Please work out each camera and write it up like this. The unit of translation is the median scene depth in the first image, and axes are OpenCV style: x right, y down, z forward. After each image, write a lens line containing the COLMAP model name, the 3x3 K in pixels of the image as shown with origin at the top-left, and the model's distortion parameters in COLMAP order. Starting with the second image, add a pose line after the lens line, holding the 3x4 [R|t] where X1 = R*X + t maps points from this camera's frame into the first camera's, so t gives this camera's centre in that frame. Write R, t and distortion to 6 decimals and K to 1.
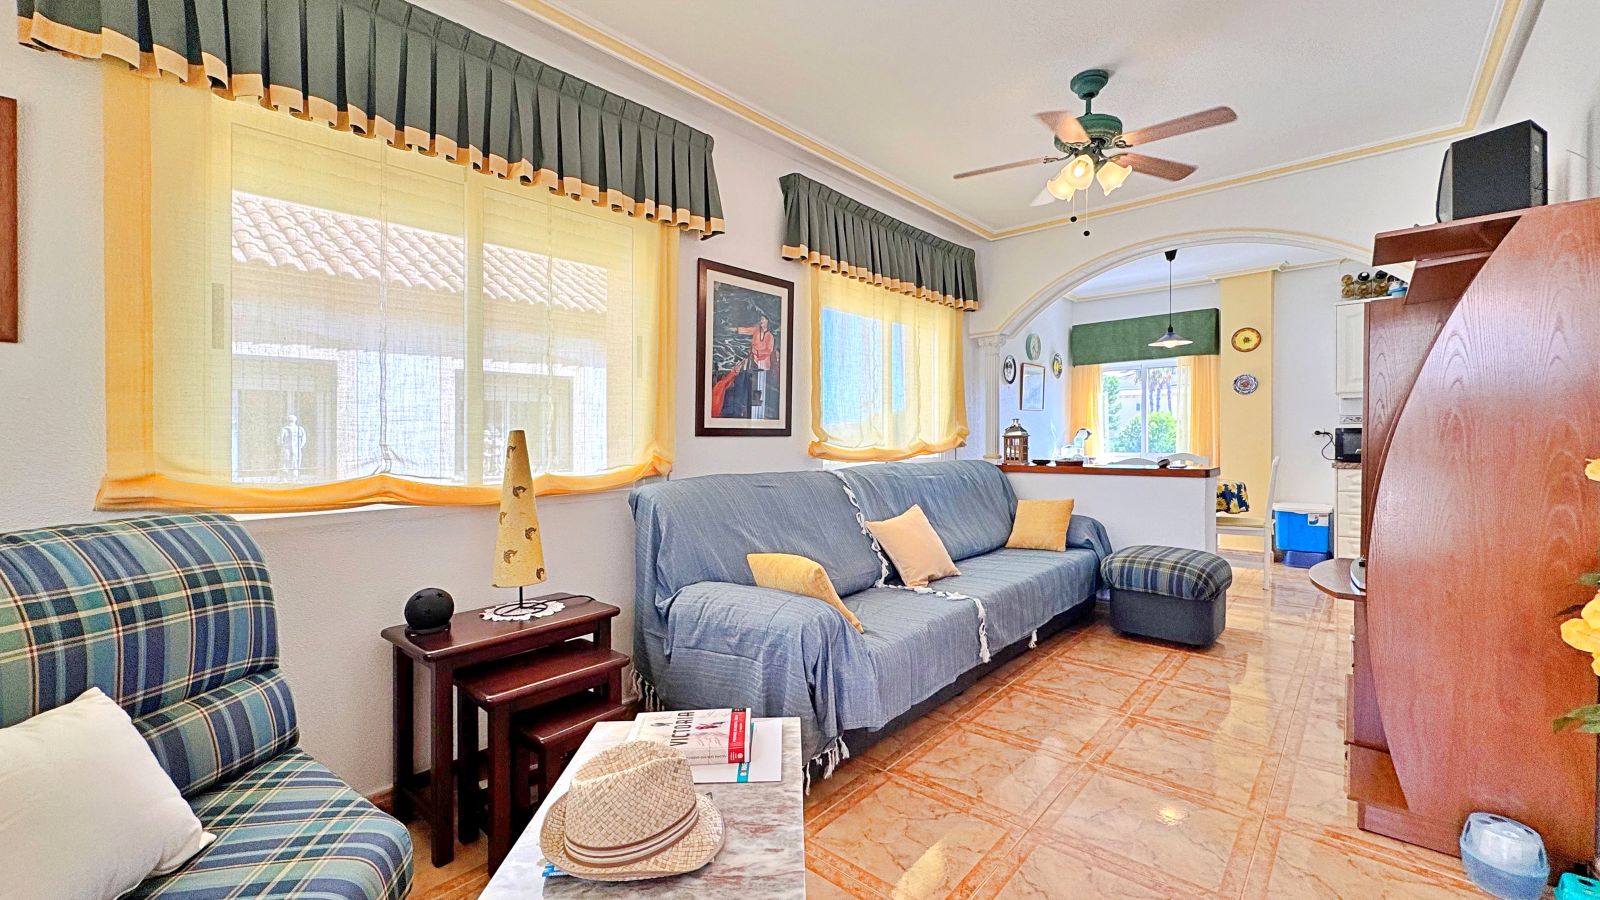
lens RADIAL K [[629.9, 0, 788.6], [0, 629.9, 447.2], [0, 0, 1]] dist [0.010892, 0.000065]
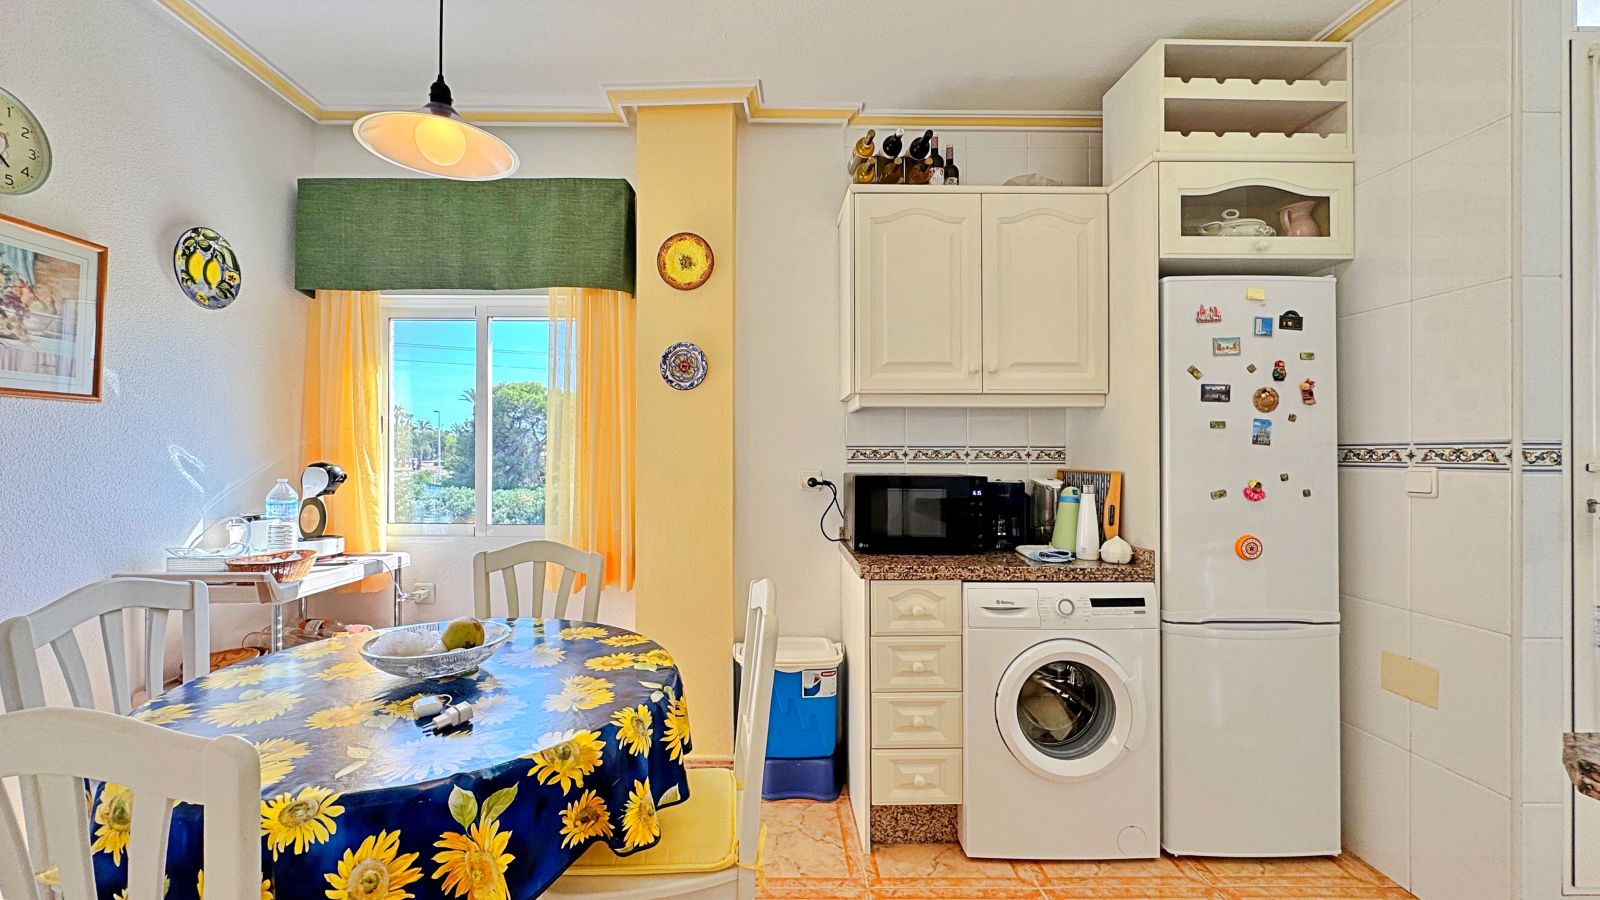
lens RADIAL K [[629.9, 0, 790.2], [0, 629.9, 459.0], [0, 0, 1]] dist [0.010892, 0.000065]
pose [[0.710066, 0.009995, 0.704064, 0.476167], [0.002911, 0.999849, -0.017129, -0.029797], [-0.704129, 0.014212, 0.709930, 0.653413]]
